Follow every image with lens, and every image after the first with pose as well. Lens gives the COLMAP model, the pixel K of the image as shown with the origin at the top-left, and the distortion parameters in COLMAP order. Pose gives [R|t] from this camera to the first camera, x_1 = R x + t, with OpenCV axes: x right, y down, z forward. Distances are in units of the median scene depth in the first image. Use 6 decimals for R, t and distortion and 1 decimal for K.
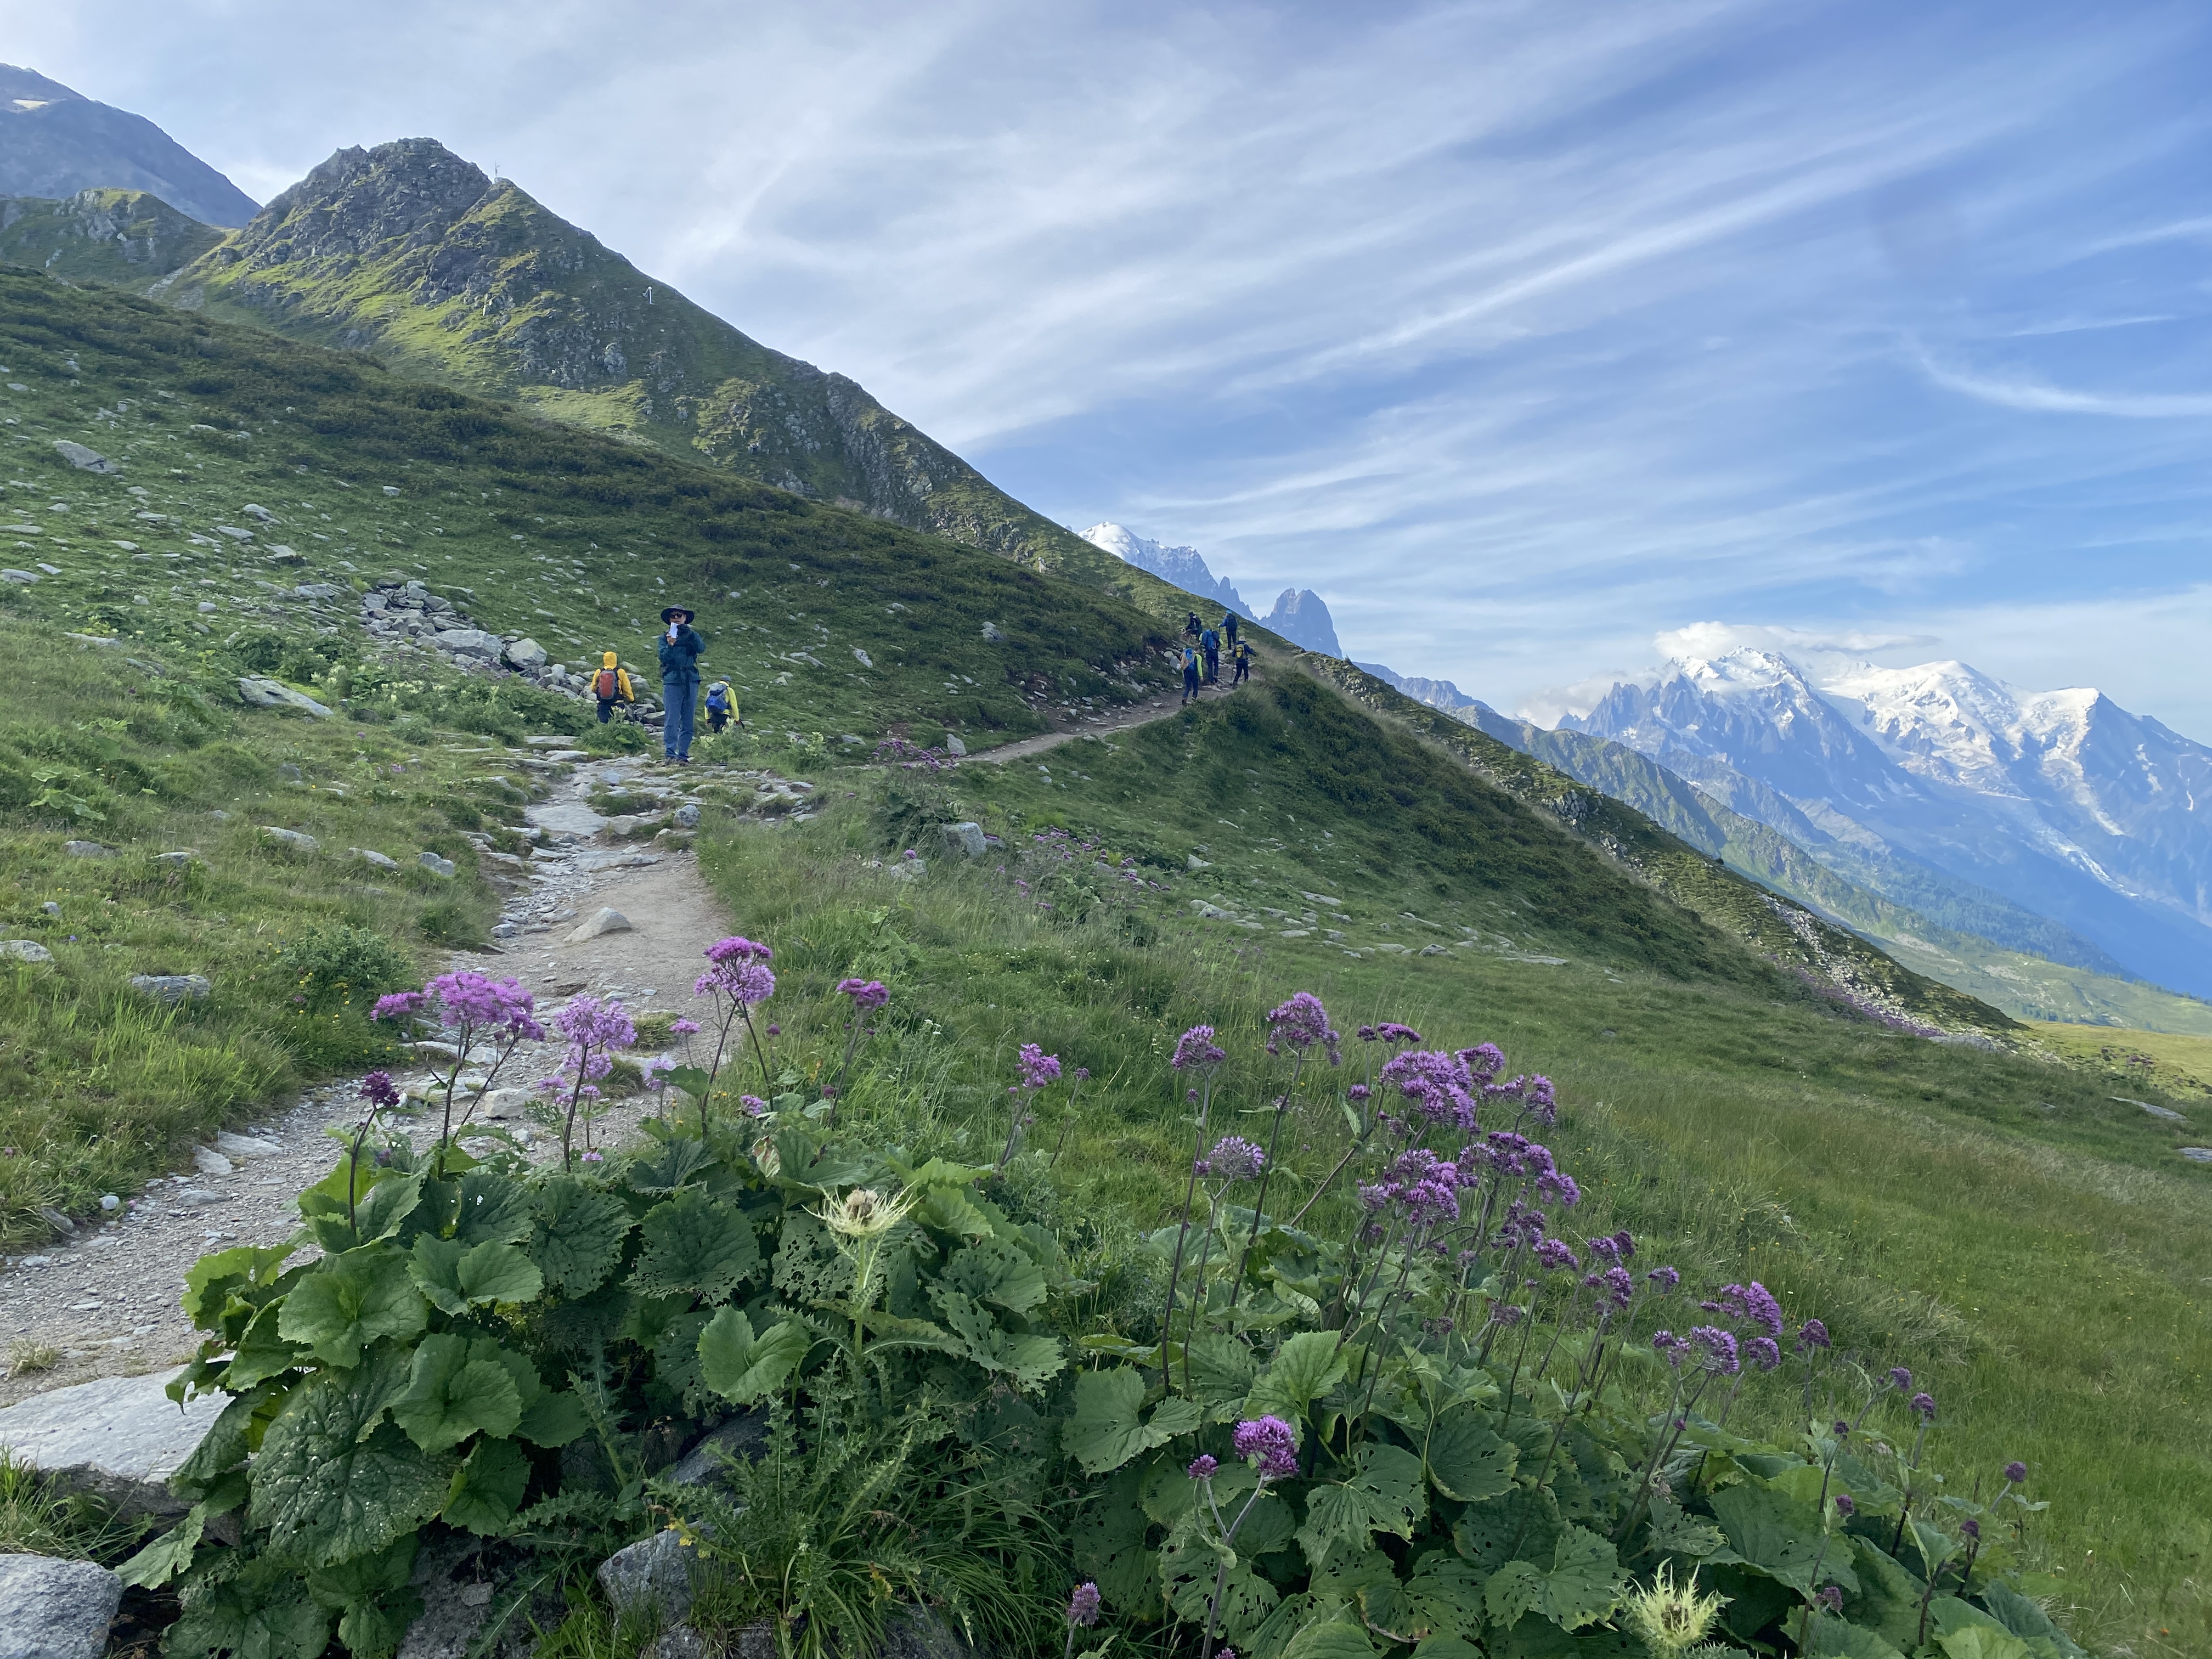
lens RADIAL K [[1676.7, 0, 1103.8], [0, 1676.7, 831.9], [0, 0, 1]] dist [-0.010390, 0.002227]
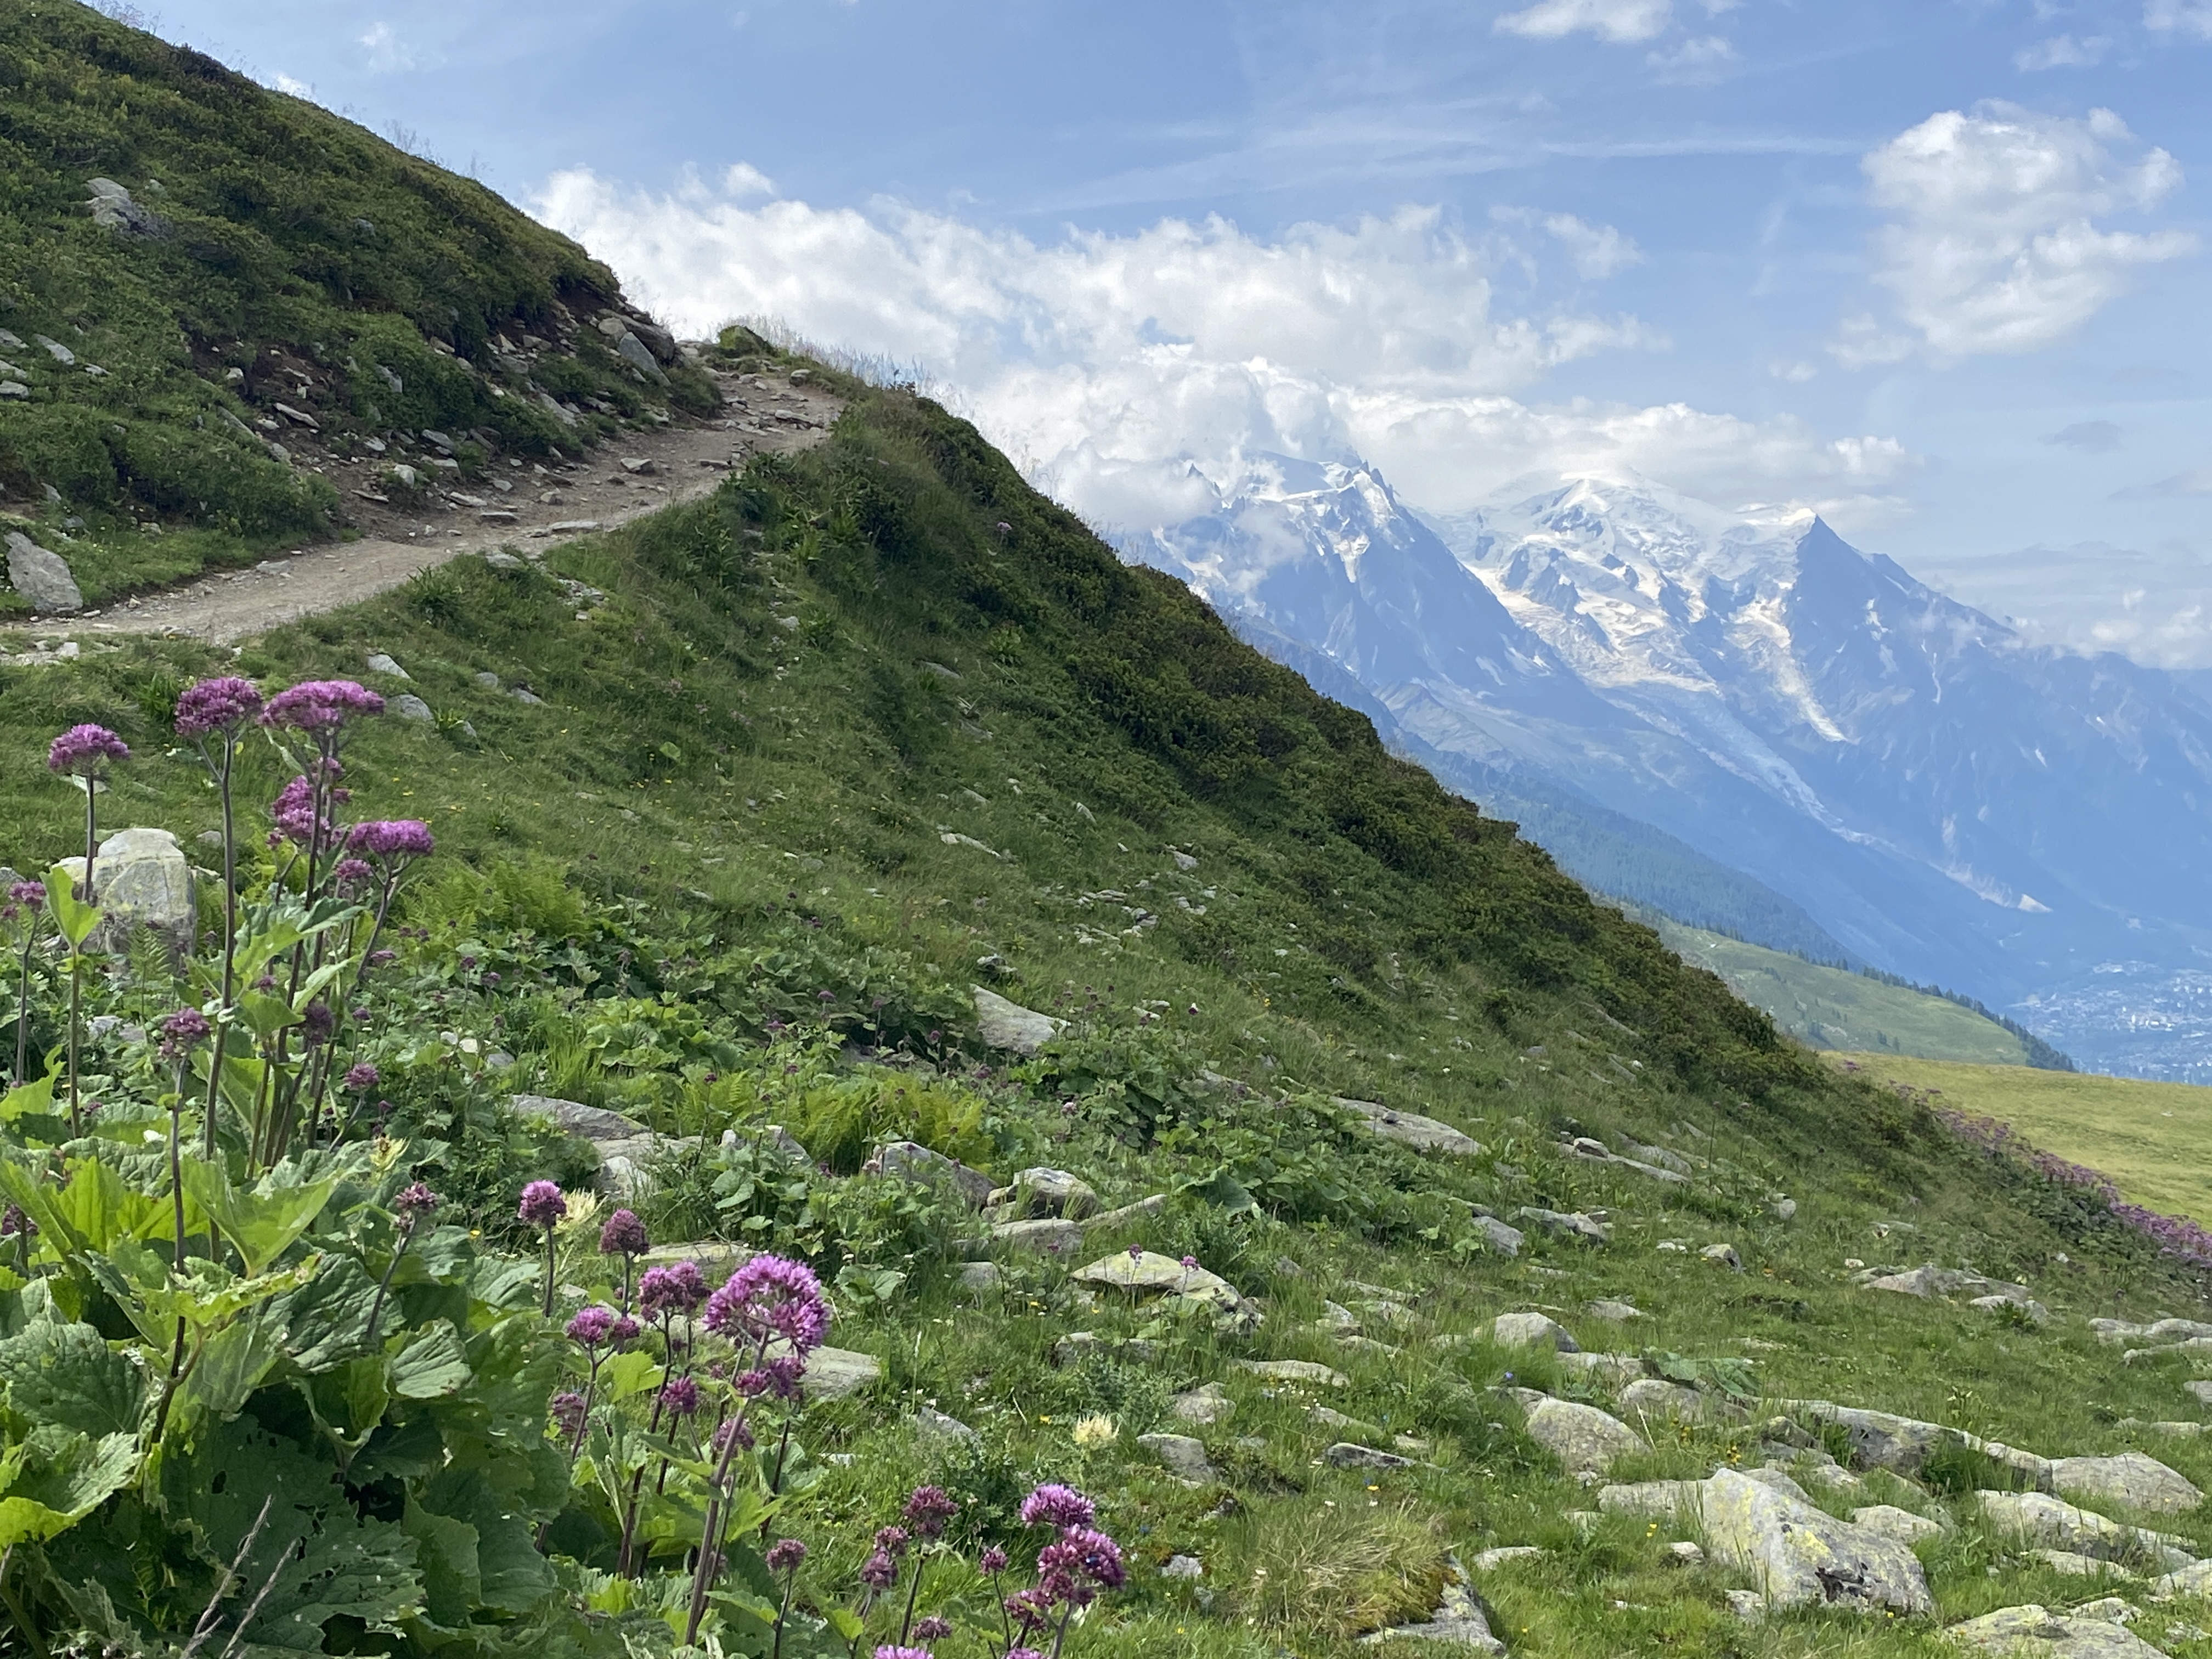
lens RADIAL K [[2968.5, 0, 1104.8], [0, 2968.5, 832.7], [0, 0, 1]] dist [0.038136, 0.000000]
pose [[0.953773, -0.004744, 0.300491, -0.057557], [-0.005666, 0.999414, 0.033761, -0.022163], [-0.300475, -0.033903, 0.953187, 0.394994]]
